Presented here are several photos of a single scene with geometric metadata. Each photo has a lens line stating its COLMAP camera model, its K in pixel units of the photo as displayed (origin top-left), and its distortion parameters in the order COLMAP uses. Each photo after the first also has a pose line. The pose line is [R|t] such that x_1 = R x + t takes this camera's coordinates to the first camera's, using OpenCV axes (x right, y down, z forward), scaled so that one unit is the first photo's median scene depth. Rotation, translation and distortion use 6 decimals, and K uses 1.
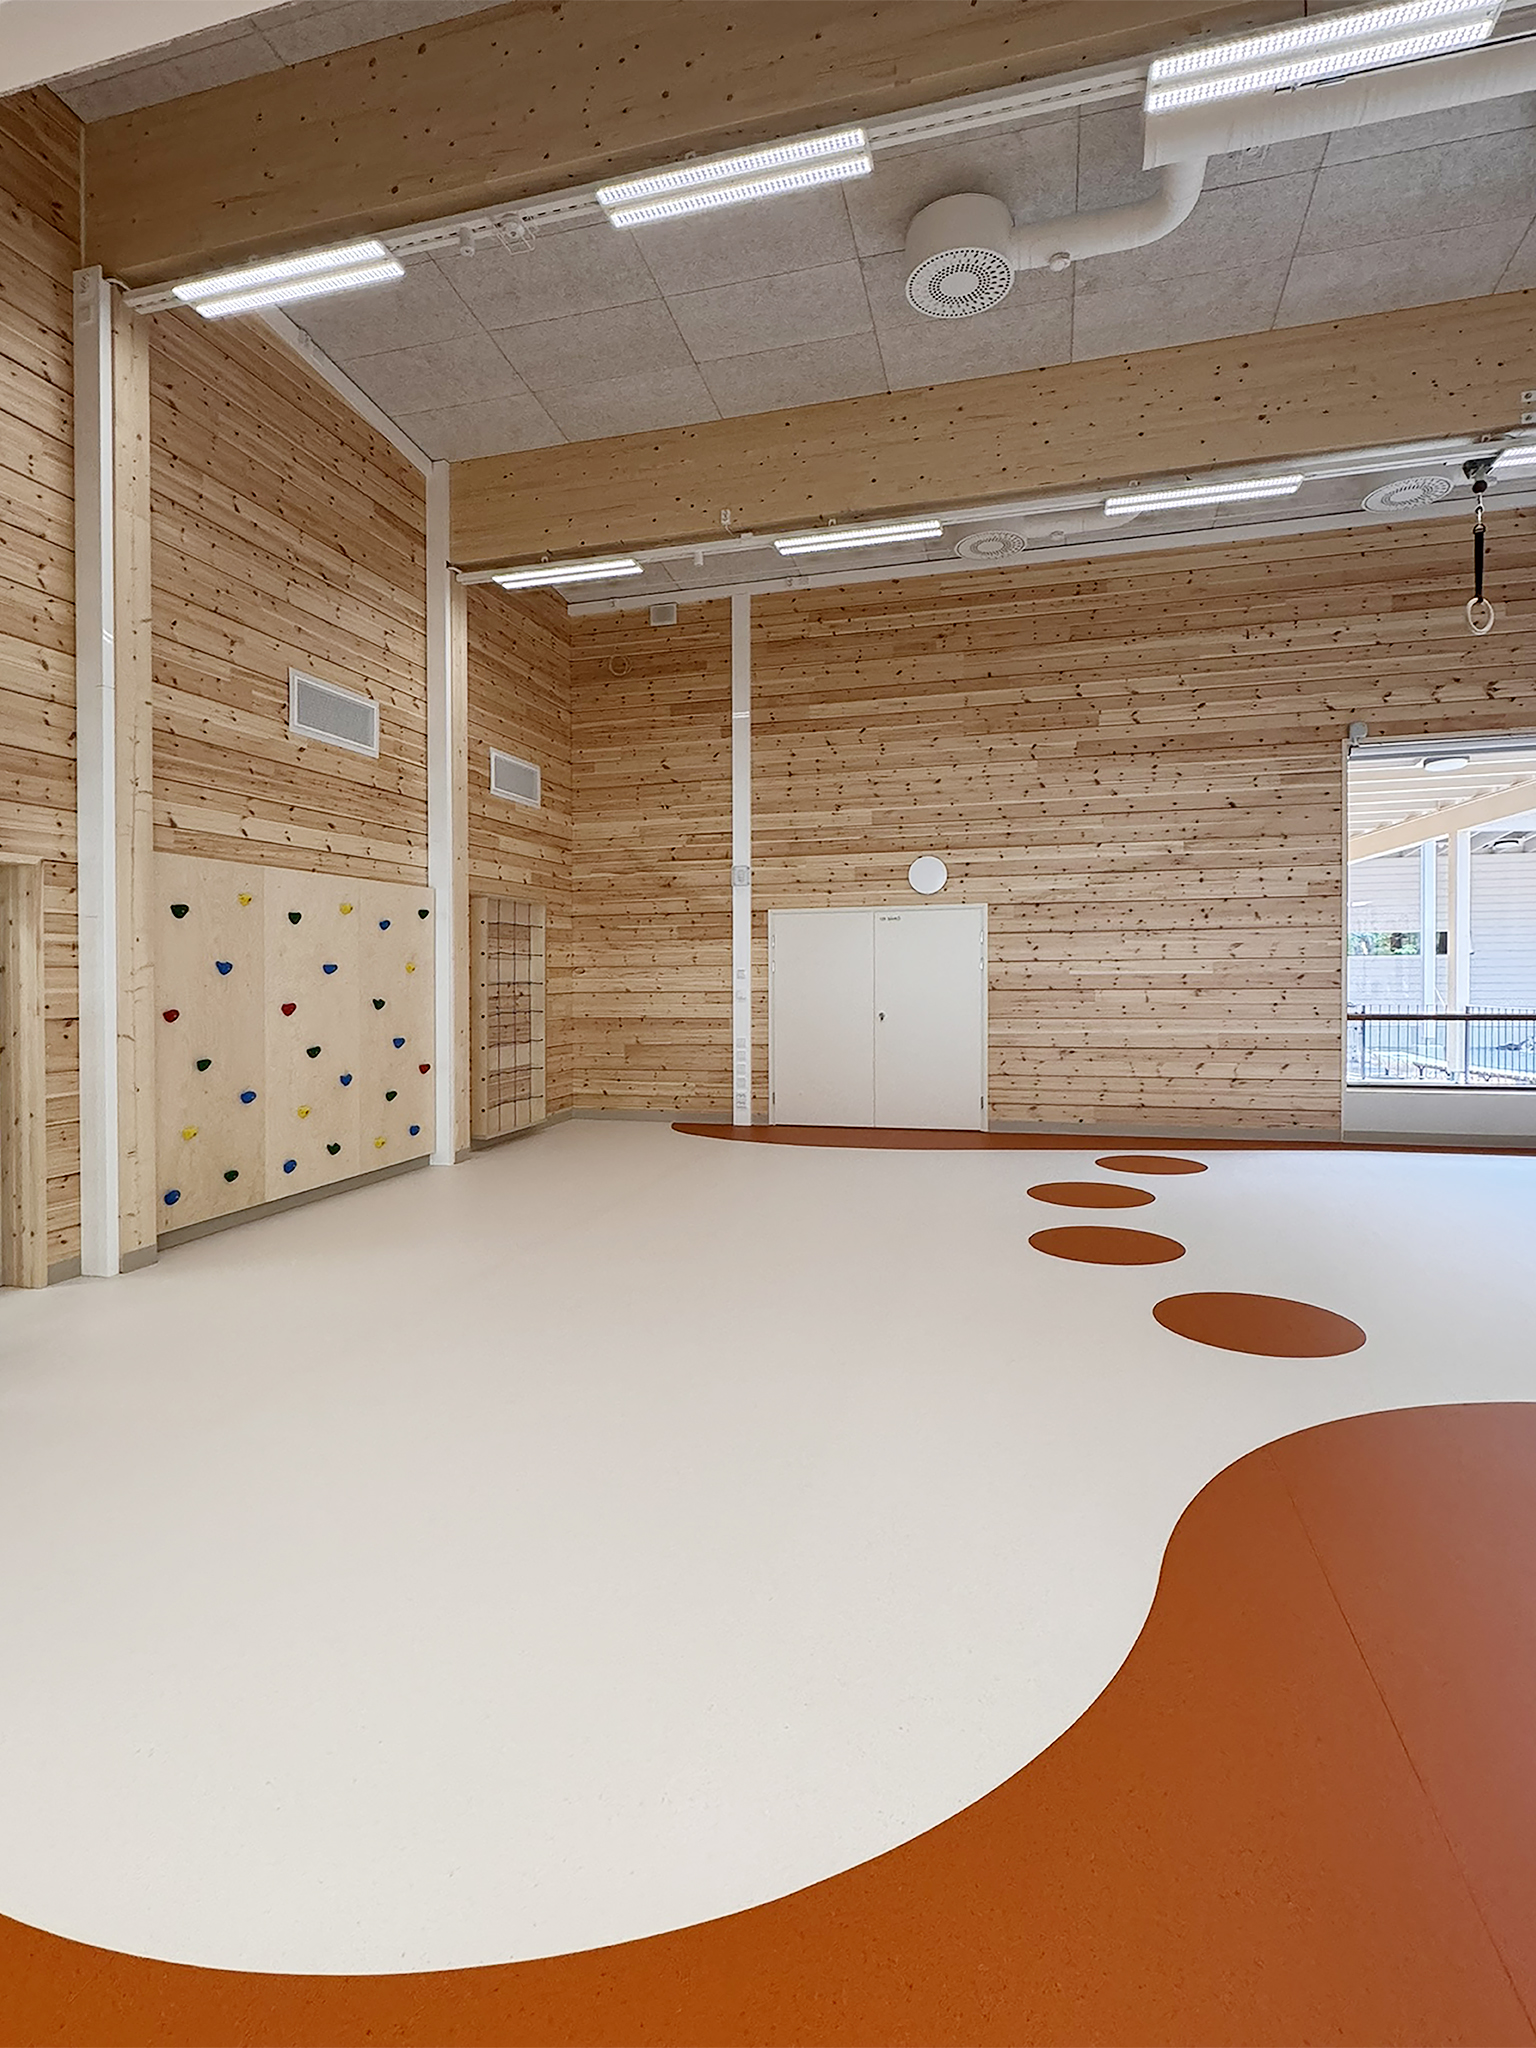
lens RADIAL K [[1002.0, 0, 770.3], [0, 1002.0, 1050.8], [0, 0, 1]] dist [-0.001809, 0.000058]
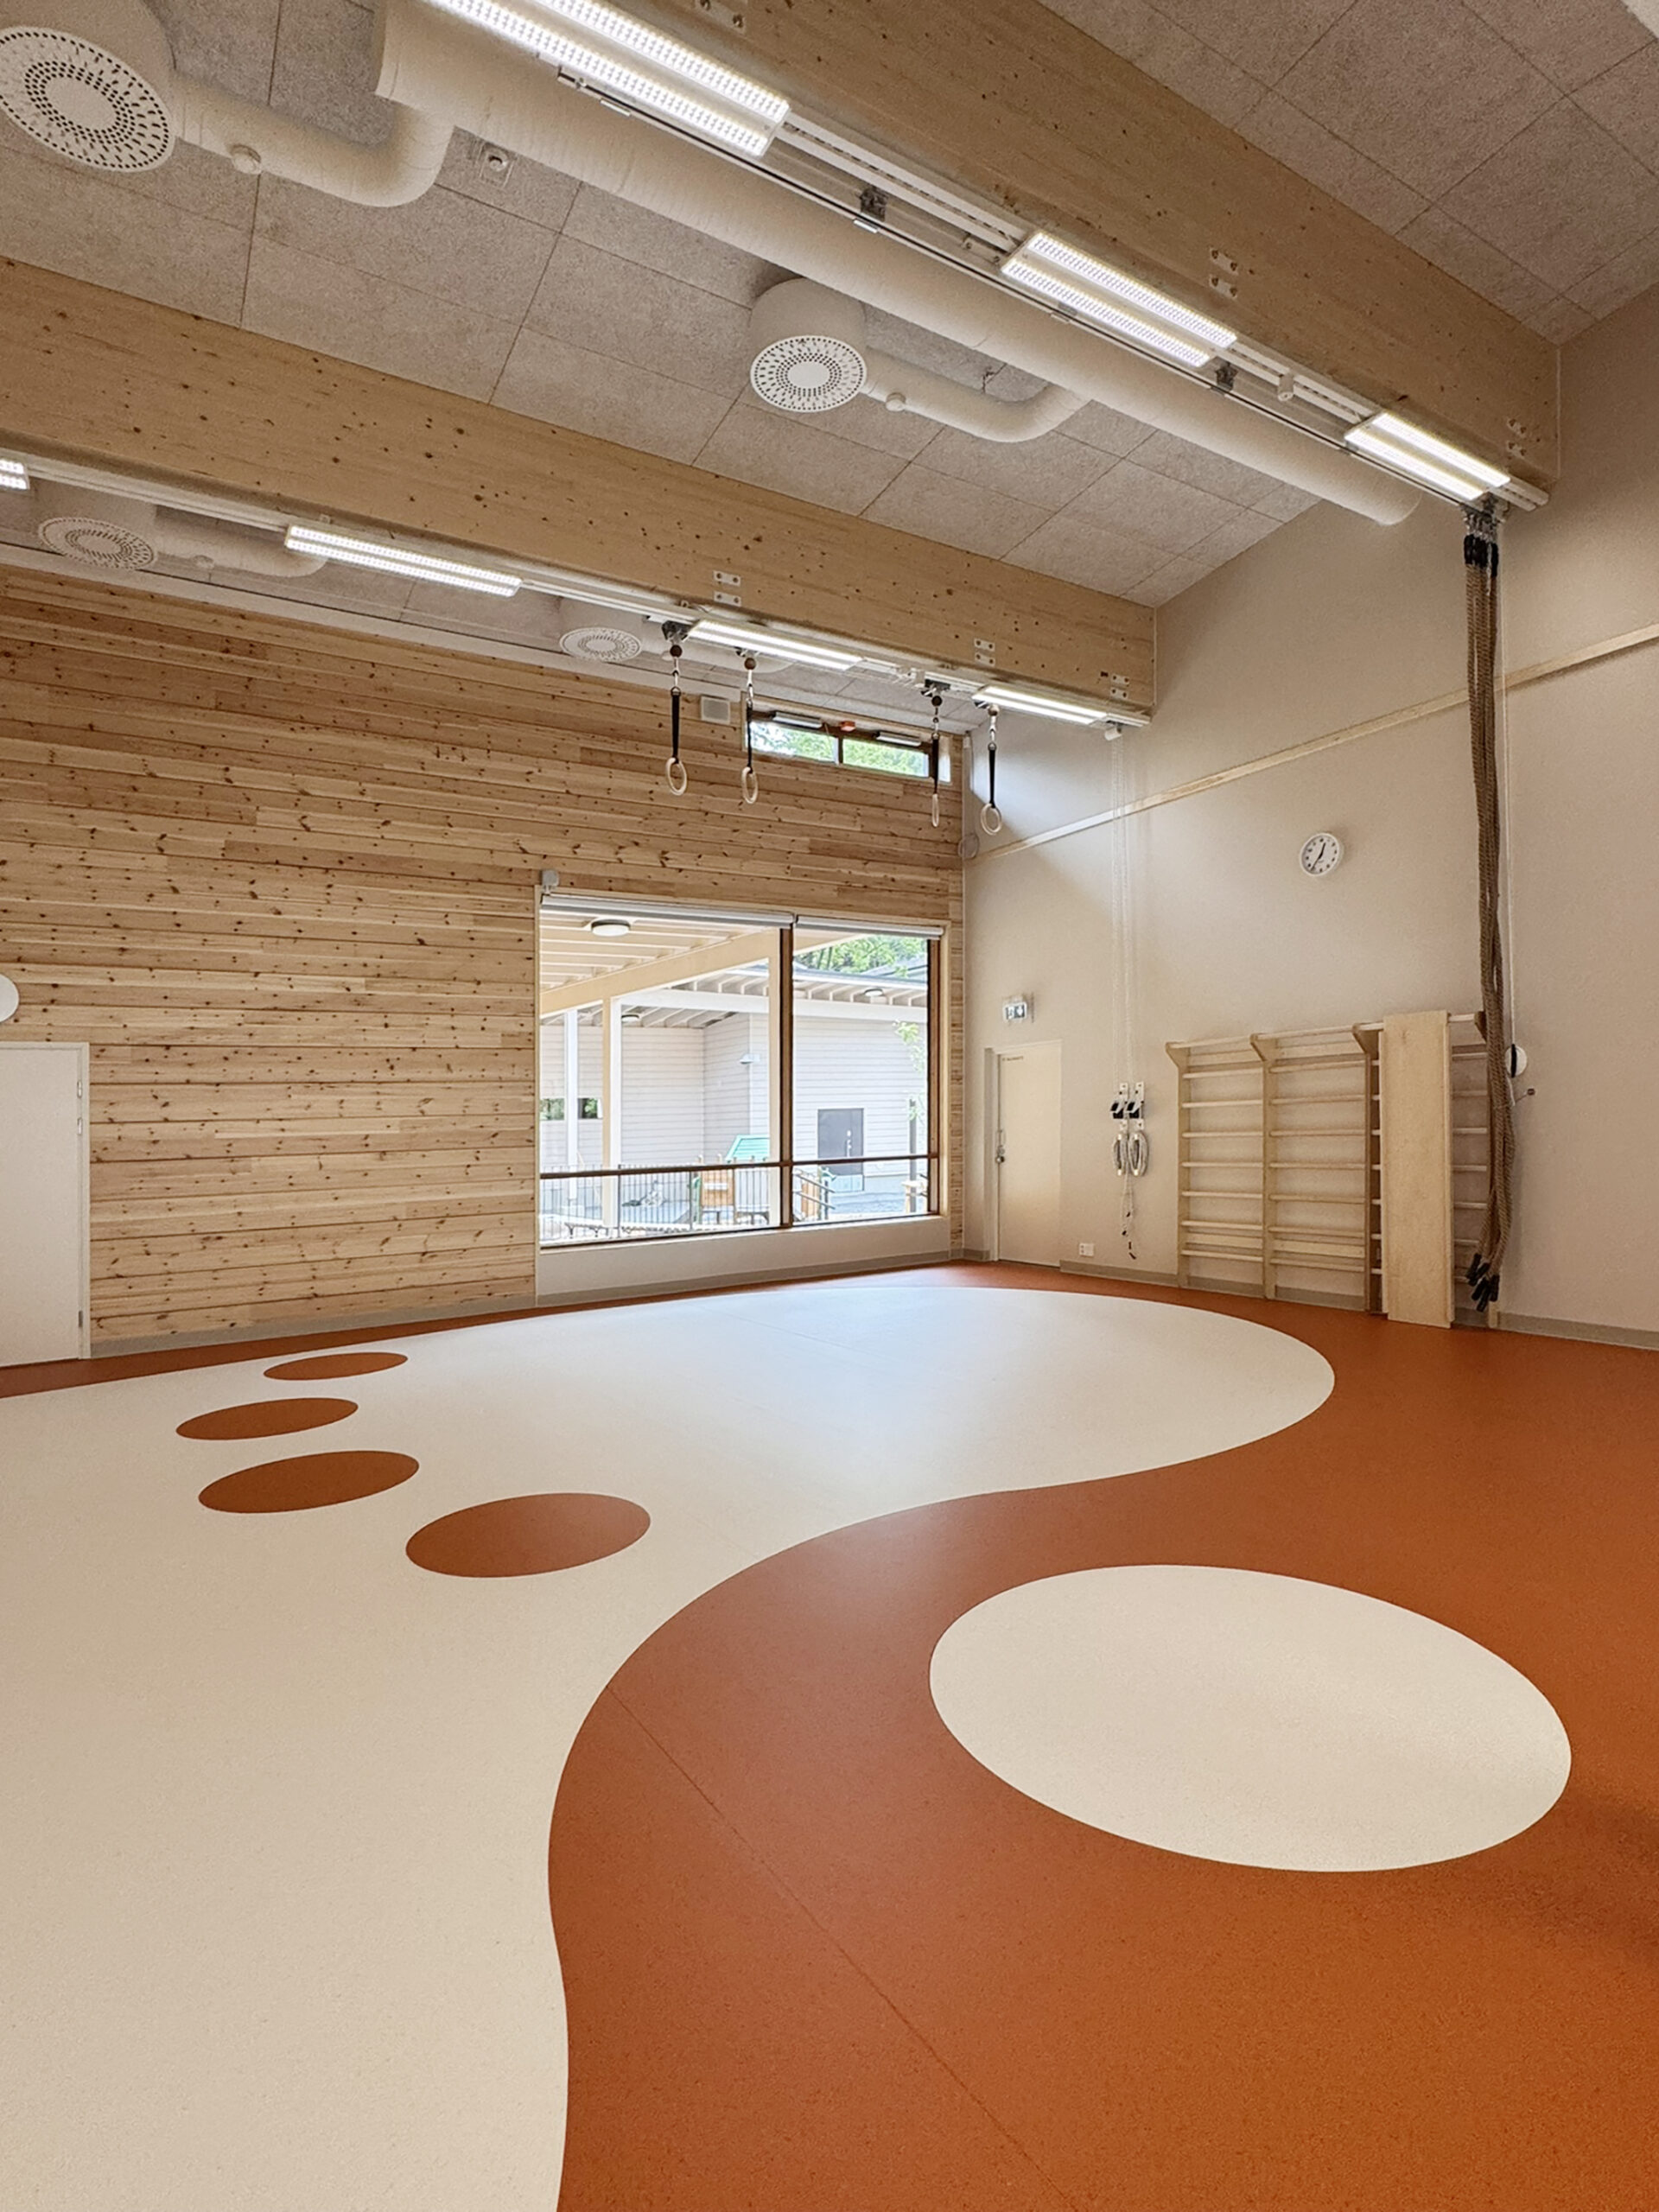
lens RADIAL K [[1082.3, 0, 832.0], [0, 1082.3, 1135.0], [0, 0, 1]] dist [-0.001809, 0.000058]
pose [[0.665360, -0.012205, 0.746423, -0.013791], [0.077035, 0.995651, -0.052389, 0.002955], [-0.742538, 0.092358, 0.663406, 0.104170]]
